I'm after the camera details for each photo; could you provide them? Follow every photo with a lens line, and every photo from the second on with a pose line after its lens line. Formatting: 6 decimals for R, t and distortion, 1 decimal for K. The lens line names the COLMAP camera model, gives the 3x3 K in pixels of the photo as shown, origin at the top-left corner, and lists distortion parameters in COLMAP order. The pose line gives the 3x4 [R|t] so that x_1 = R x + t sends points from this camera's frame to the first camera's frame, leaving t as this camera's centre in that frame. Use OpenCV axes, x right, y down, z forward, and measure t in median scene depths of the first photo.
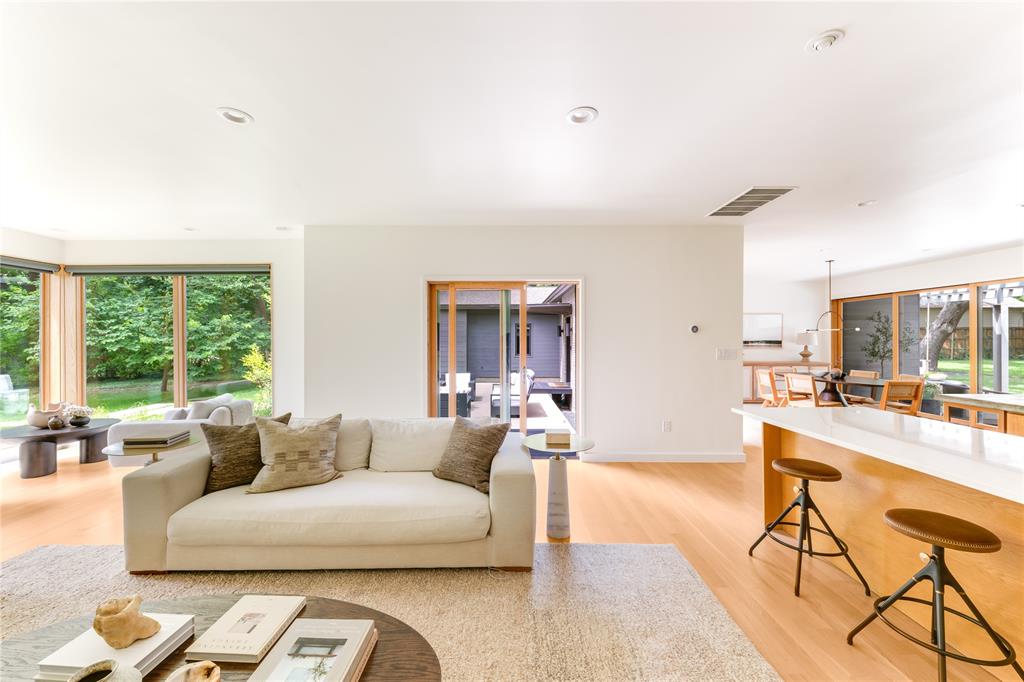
lens RADIAL K [[387.5, 0, 502.1], [0, 387.5, 337.0], [0, 0, 1]] dist [-0.001665, -0.000454]
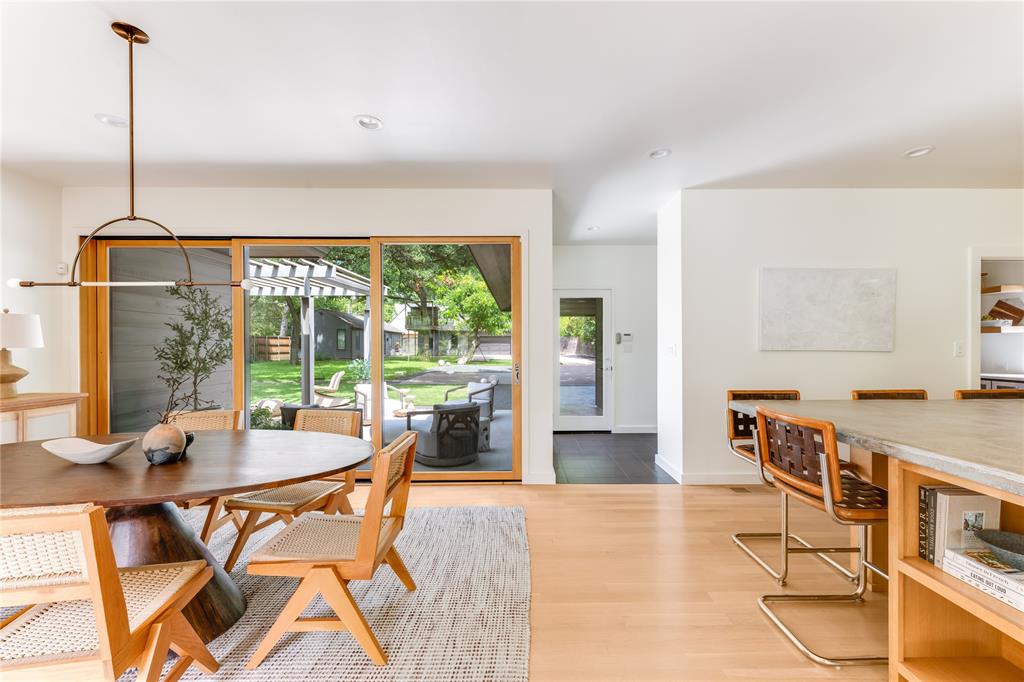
lens RADIAL K [[405.2, 0, 532.8], [0, 405.2, 345.3], [0, 0, 1]] dist [-0.000509, -0.000715]
pose [[-0.036044, 0.001865, 0.999348, 0.440675], [-0.002188, 0.999996, -0.001945, 0.019332], [-0.999348, -0.002257, -0.036040, 0.582572]]
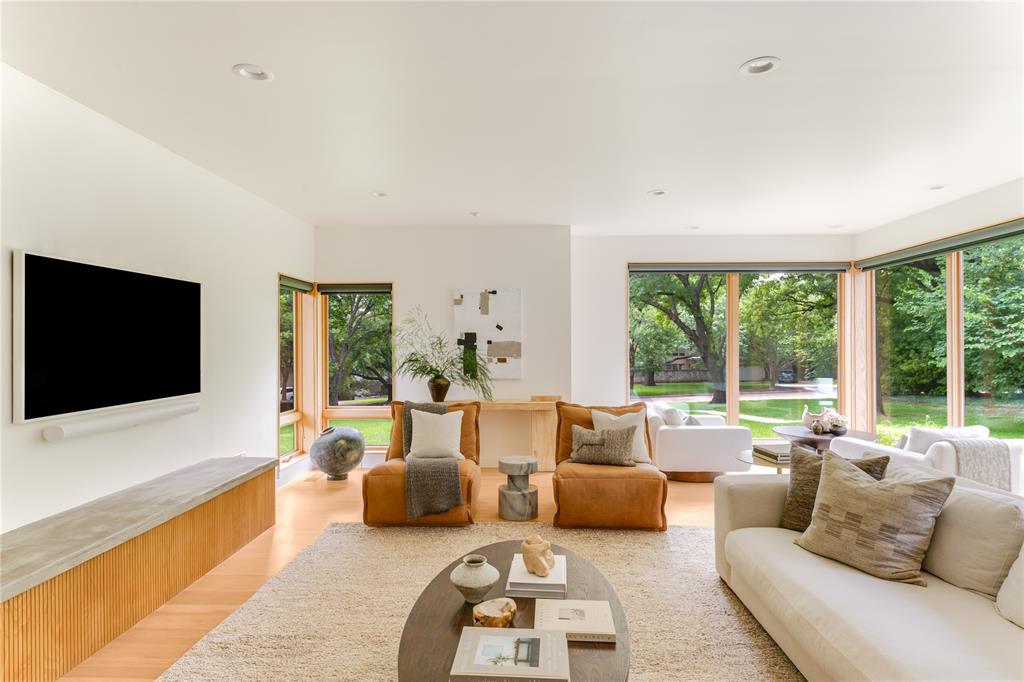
lens RADIAL K [[559.5, 0, 524.4], [0, 559.5, 343.8], [0, 0, 1]] dist [0.005448, 0.000218]
pose [[-0.013161, 0.003681, -0.999907, 0.137260], [0.006701, 0.999971, 0.003593, 0.000625], [0.999891, -0.006653, -0.013185, 0.145027]]
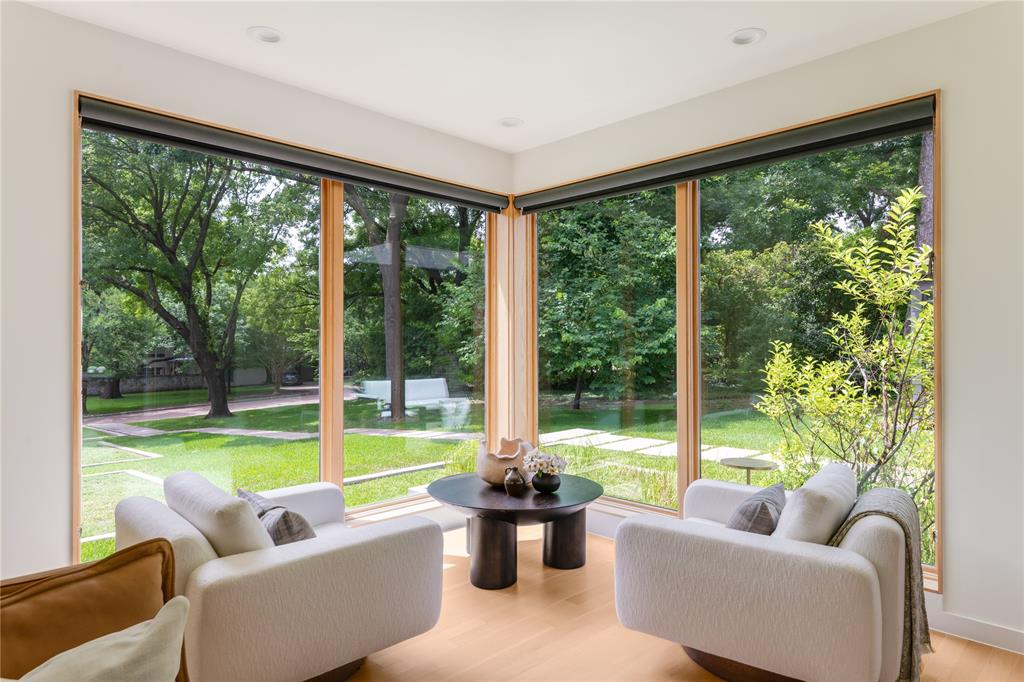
lens RADIAL K [[625.0, 0, 512.0], [0, 625.0, 341.0], [0, 0, 1]] dist [0.021932, -0.000767]
pose [[0.698333, 0.002418, -0.715769, -0.294503], [-0.000176, 0.999995, 0.003206, 0.017808], [0.715773, -0.002113, 0.698329, 0.218875]]
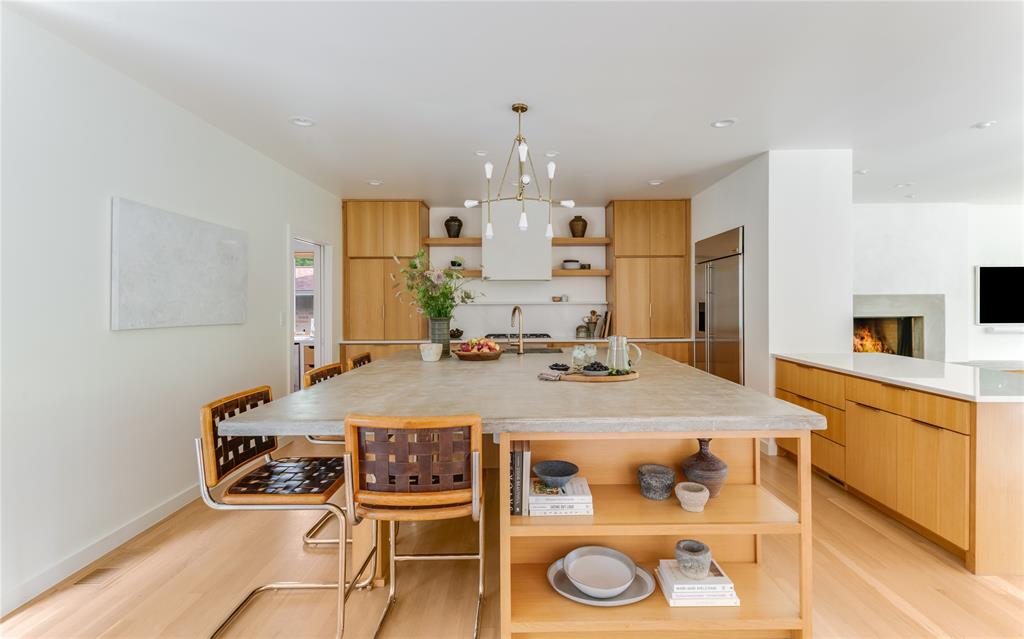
lens RADIAL K [[455.7, 0, 512.8], [0, 455.7, 303.8], [0, 0, 1]] dist [0.002106, 0.000258]
pose [[-0.999972, 0.006941, -0.002829, 0.619474], [0.006952, 0.999968, -0.003952, 0.008059], [0.002802, -0.003972, -0.999988, 0.633366]]
